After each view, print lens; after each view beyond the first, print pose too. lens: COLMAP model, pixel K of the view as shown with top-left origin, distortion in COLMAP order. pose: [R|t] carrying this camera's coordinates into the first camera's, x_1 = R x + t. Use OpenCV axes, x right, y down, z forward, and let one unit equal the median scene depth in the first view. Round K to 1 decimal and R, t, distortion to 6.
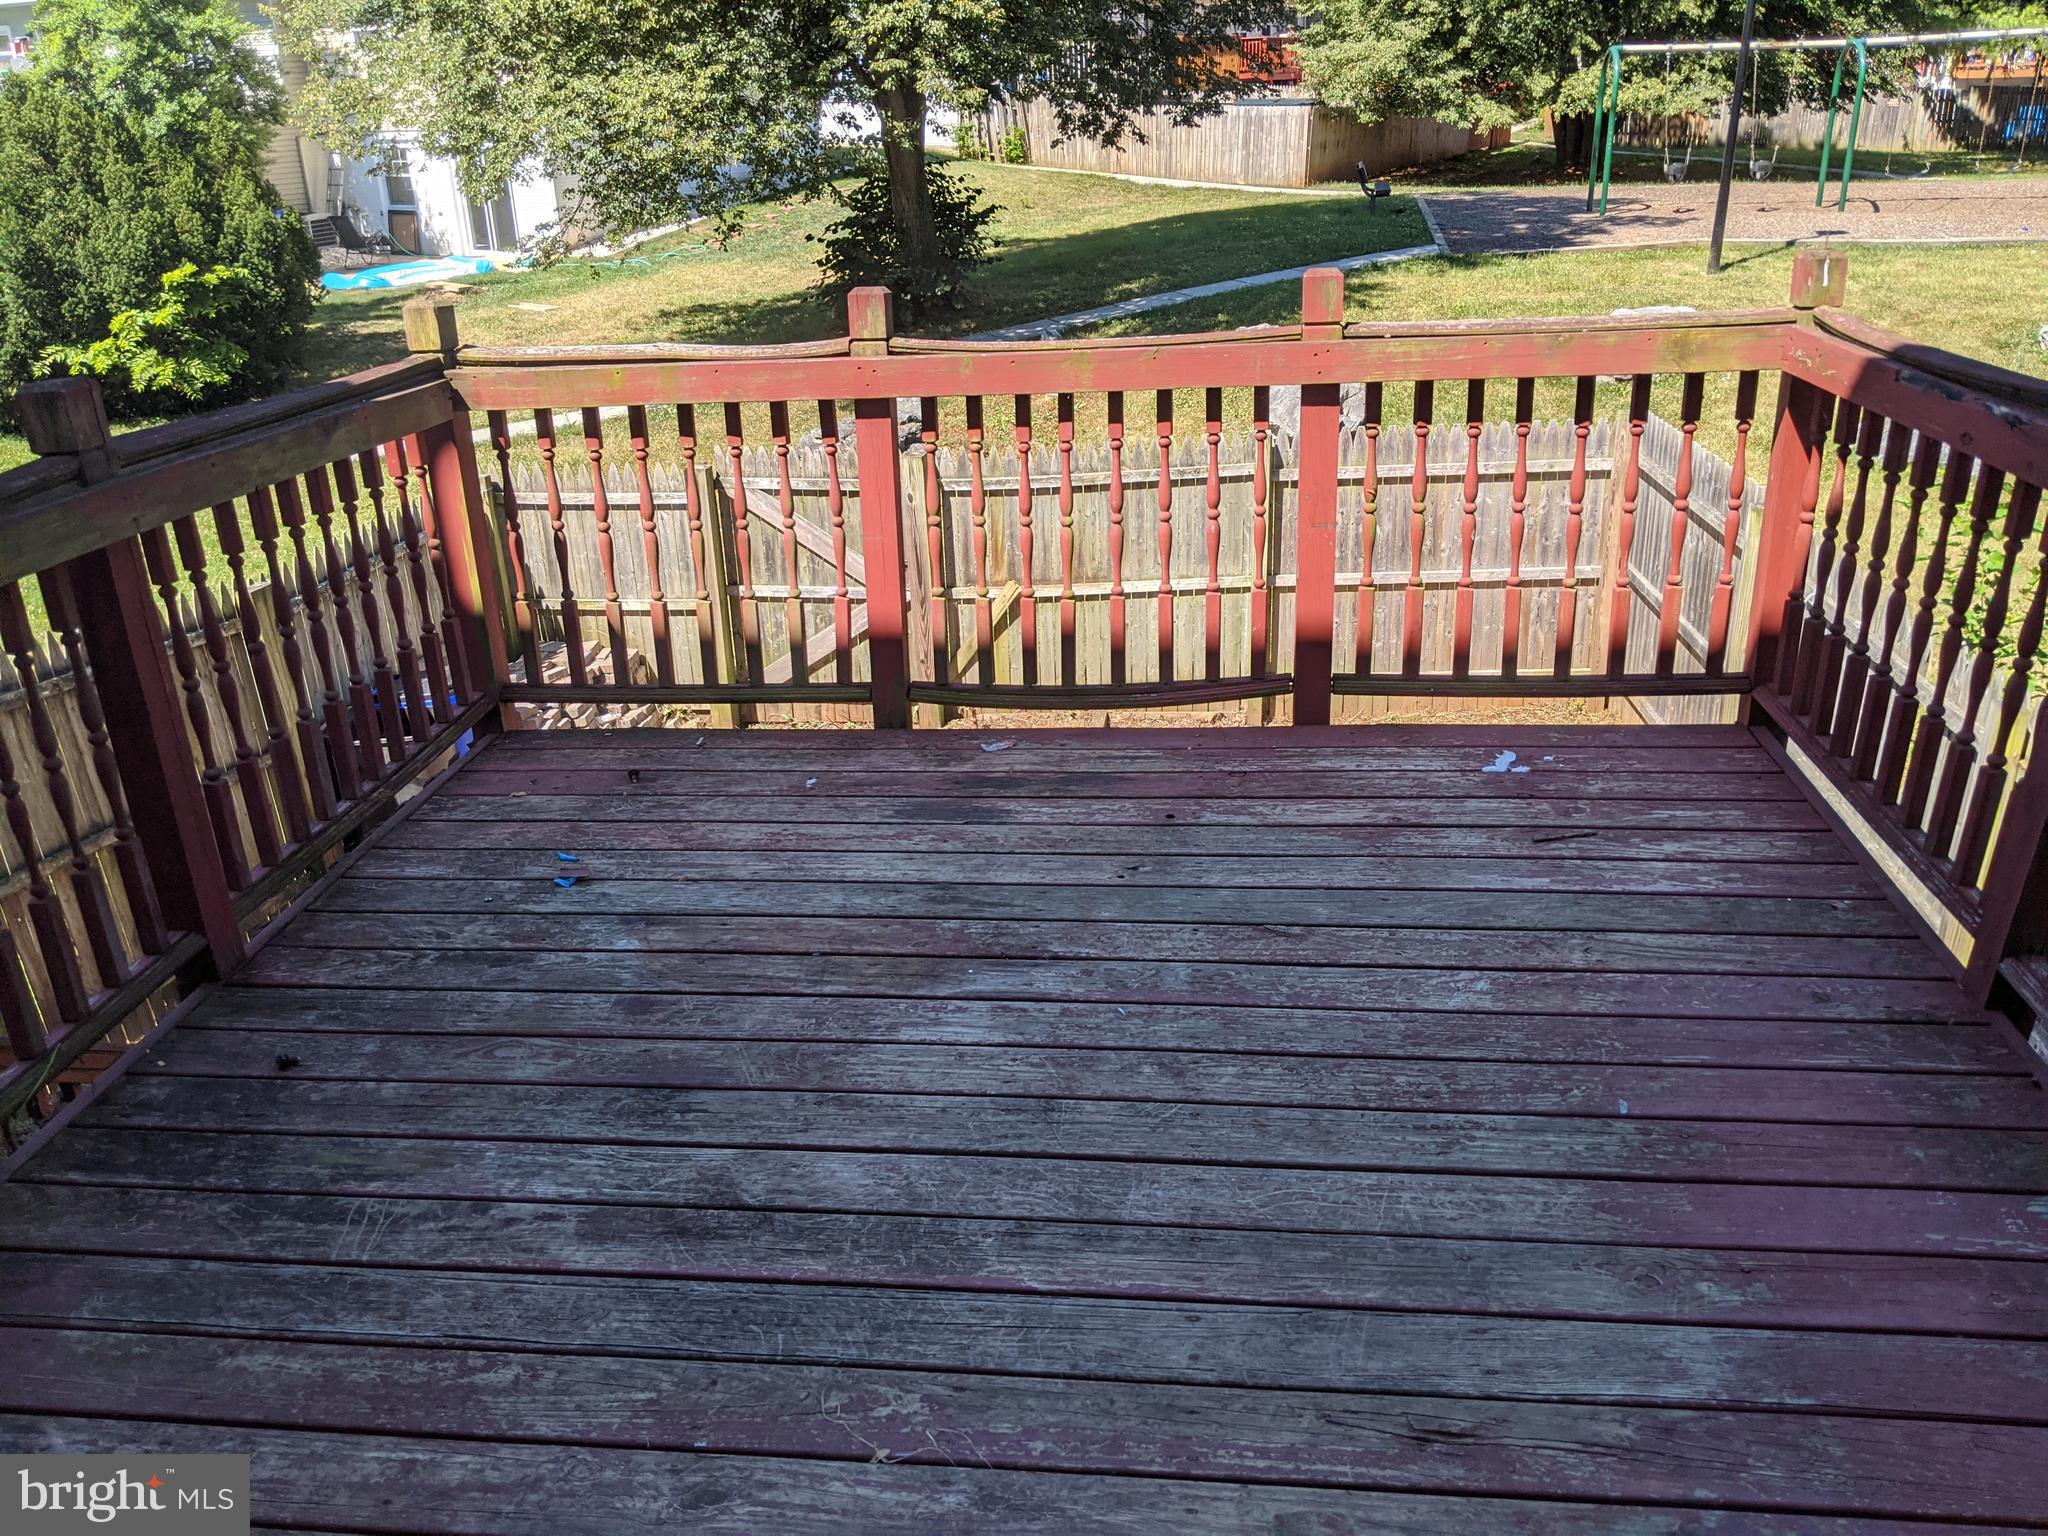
lens RADIAL K [[1592.3, 0, 1024.0], [0, 1592.3, 768.0], [0, 0, 1]] dist [-0.064675, 0.055197]
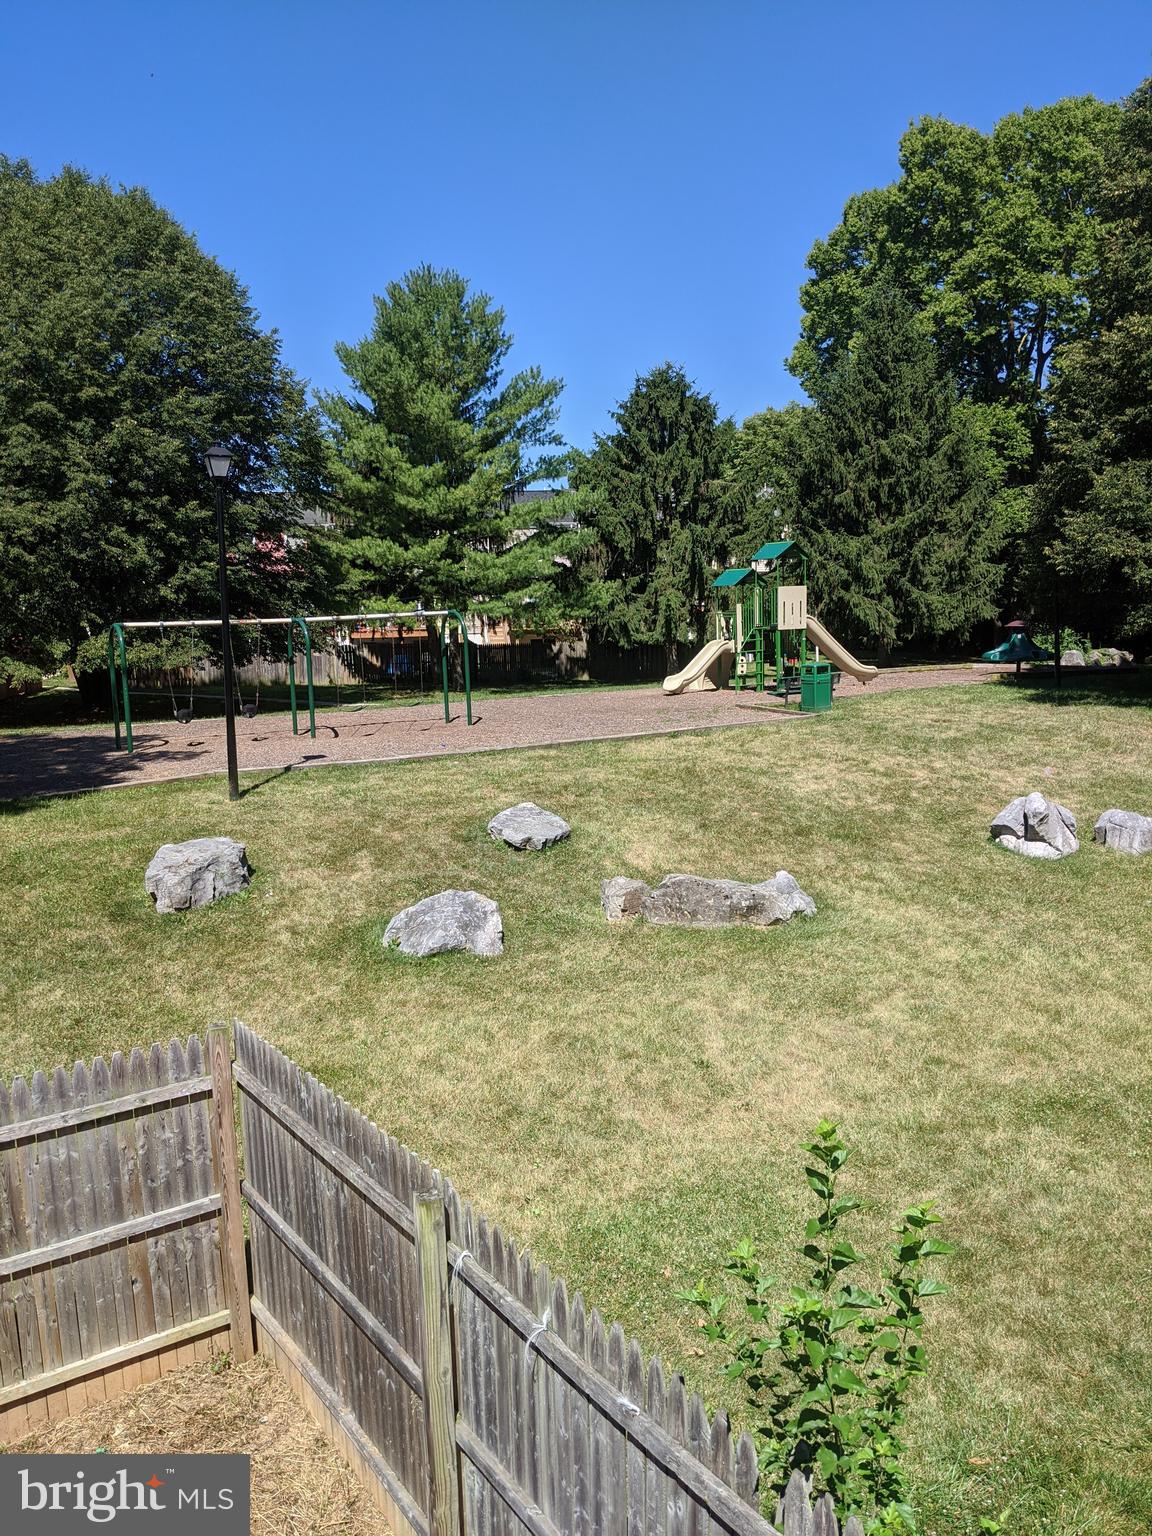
lens RADIAL K [[1199.6, 0, 576.0], [0, 1199.6, 768.0], [0, 0, 1]] dist [0.004206, 0.000454]
pose [[0.766966, -0.076348, 0.637129, 0.037165], [0.263790, 0.942634, -0.204589, -0.055199], [-0.584960, 0.324981, 0.743108, 0.105308]]
